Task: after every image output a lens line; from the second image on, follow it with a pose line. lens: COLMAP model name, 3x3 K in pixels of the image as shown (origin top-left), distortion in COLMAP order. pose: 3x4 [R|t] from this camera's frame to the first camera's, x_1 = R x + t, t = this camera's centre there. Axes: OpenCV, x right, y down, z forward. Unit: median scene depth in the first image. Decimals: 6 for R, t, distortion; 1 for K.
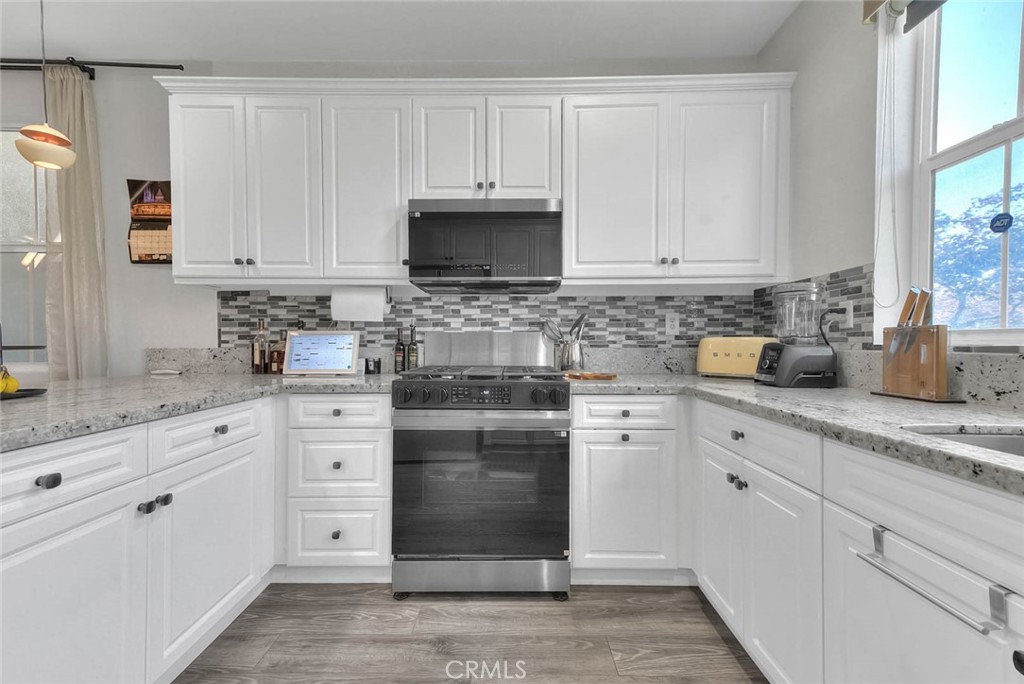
lens RADIAL K [[414.6, 0, 507.7], [0, 414.6, 344.9], [0, 0, 1]] dist [0.020161, -0.000069]
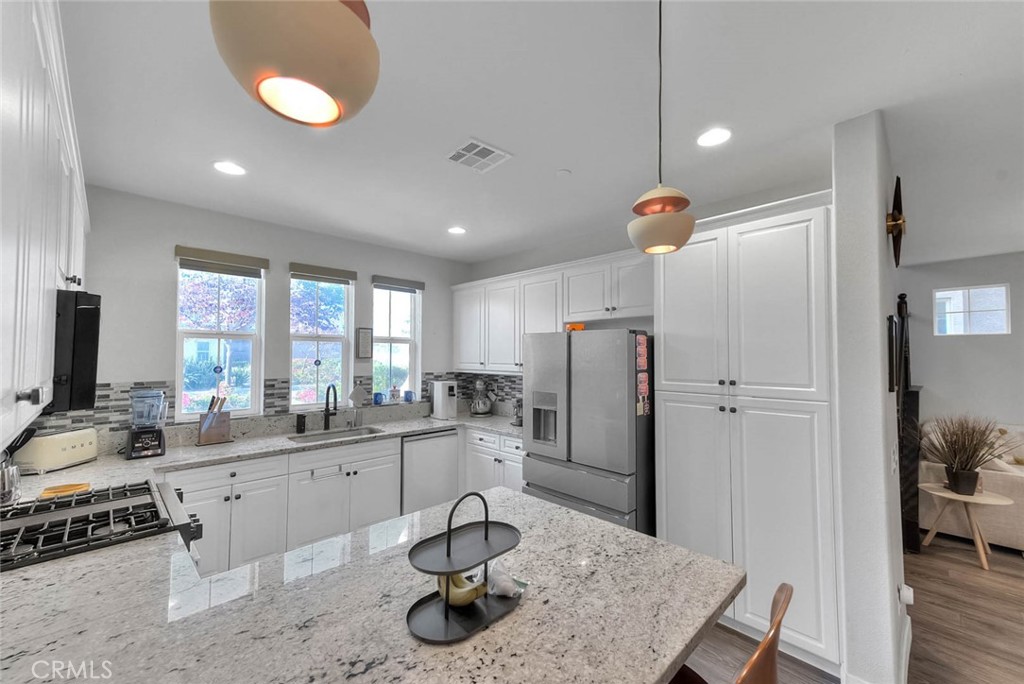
lens RADIAL K [[407.6, 0, 500.3], [0, 407.6, 343.1], [0, 0, 1]] dist [0.021372, -0.000003]
pose [[-0.699633, 0.024321, 0.714088, -1.053444], [0.004023, 0.999539, -0.030101, -0.207784], [-0.714491, -0.018187, -0.699409, 0.868311]]
